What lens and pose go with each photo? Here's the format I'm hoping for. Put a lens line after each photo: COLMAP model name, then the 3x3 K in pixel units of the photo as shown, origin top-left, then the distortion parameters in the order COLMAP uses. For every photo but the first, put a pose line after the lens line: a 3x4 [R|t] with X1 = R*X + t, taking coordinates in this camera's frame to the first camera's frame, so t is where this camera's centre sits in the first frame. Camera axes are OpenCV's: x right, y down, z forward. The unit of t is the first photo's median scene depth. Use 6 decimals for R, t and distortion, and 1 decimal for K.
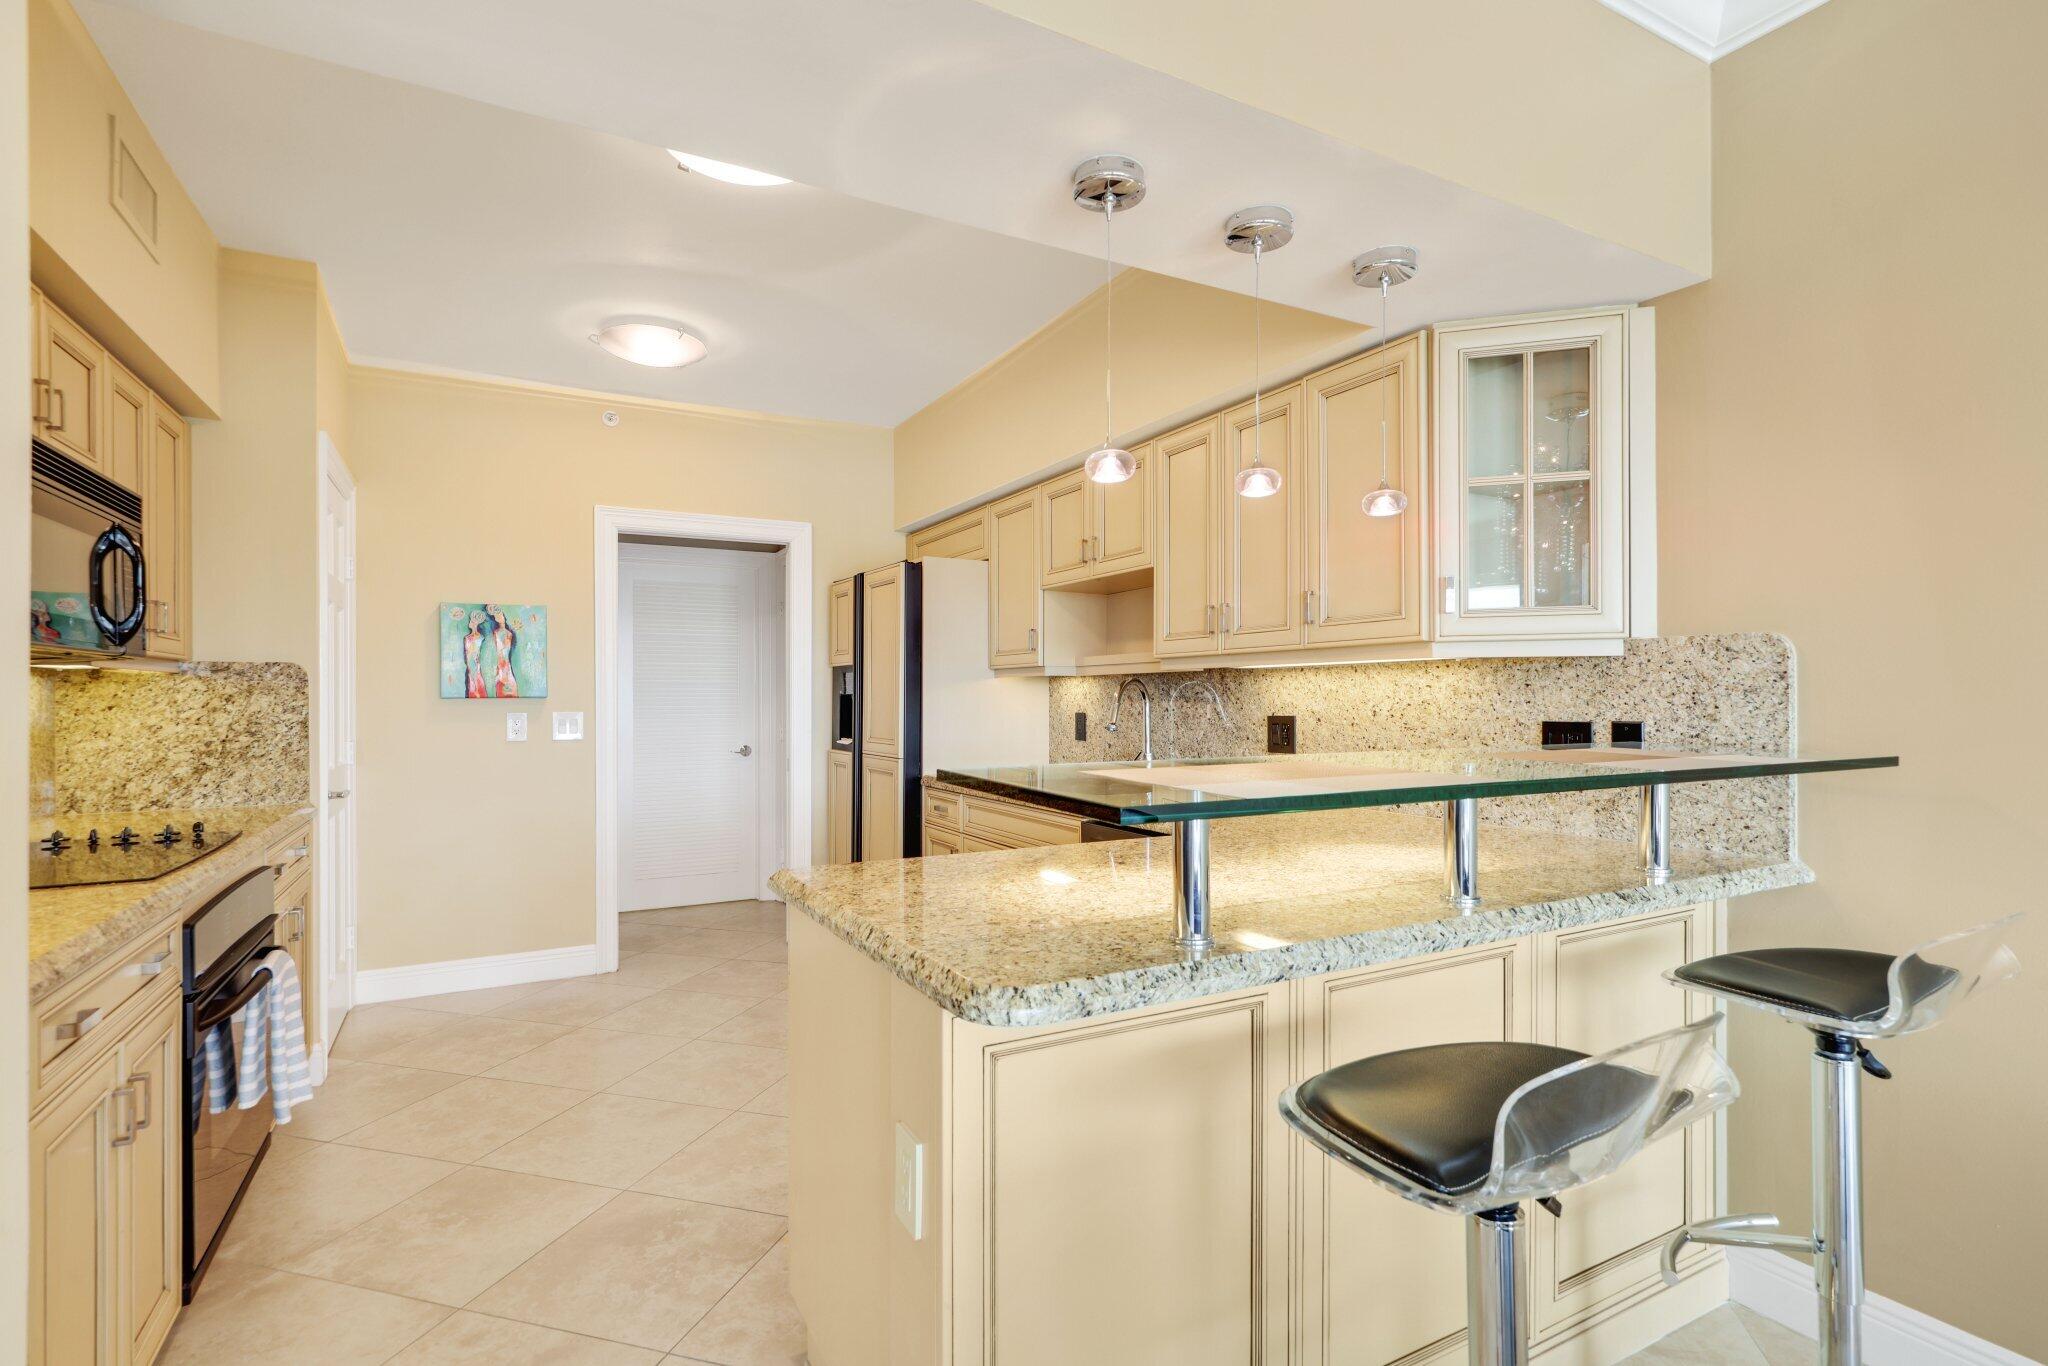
lens RADIAL K [[920.2, 0, 1028.3], [0, 920.2, 694.6], [0, 0, 1]] dist [-0.001060, 0.002202]
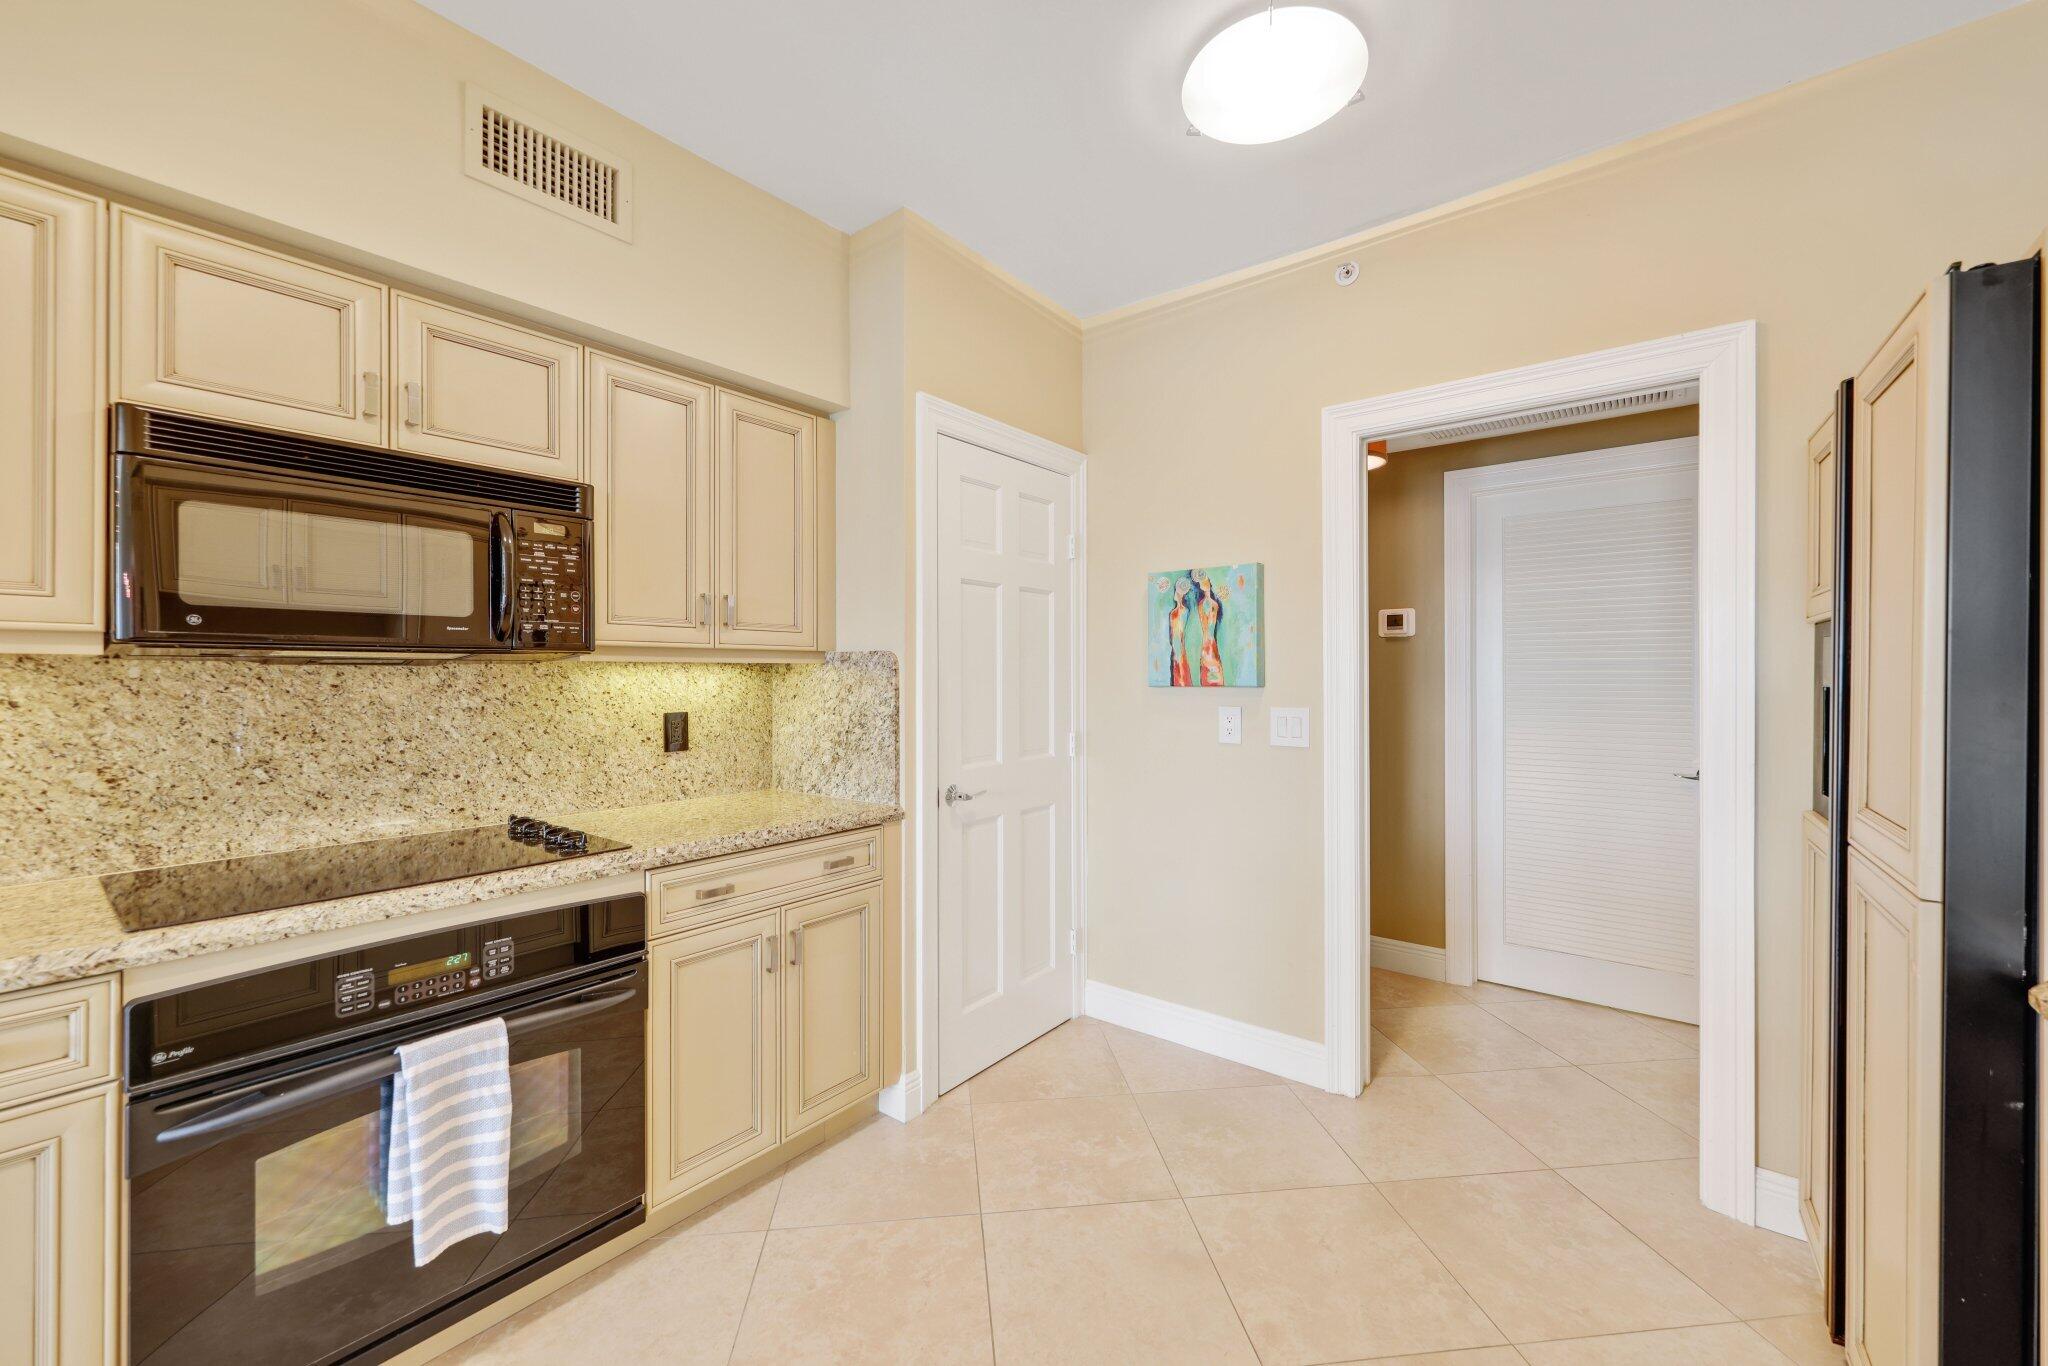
lens RADIAL K [[801.0, 0, 1032.8], [0, 801.0, 668.9], [0, 0, 1]] dist [0.000807, 0.000149]
pose [[0.383451, -0.005613, -0.923544, -0.000586], [0.002305, 0.999984, -0.005121, -0.012298], [0.923559, -0.000165, 0.383457, 0.839242]]
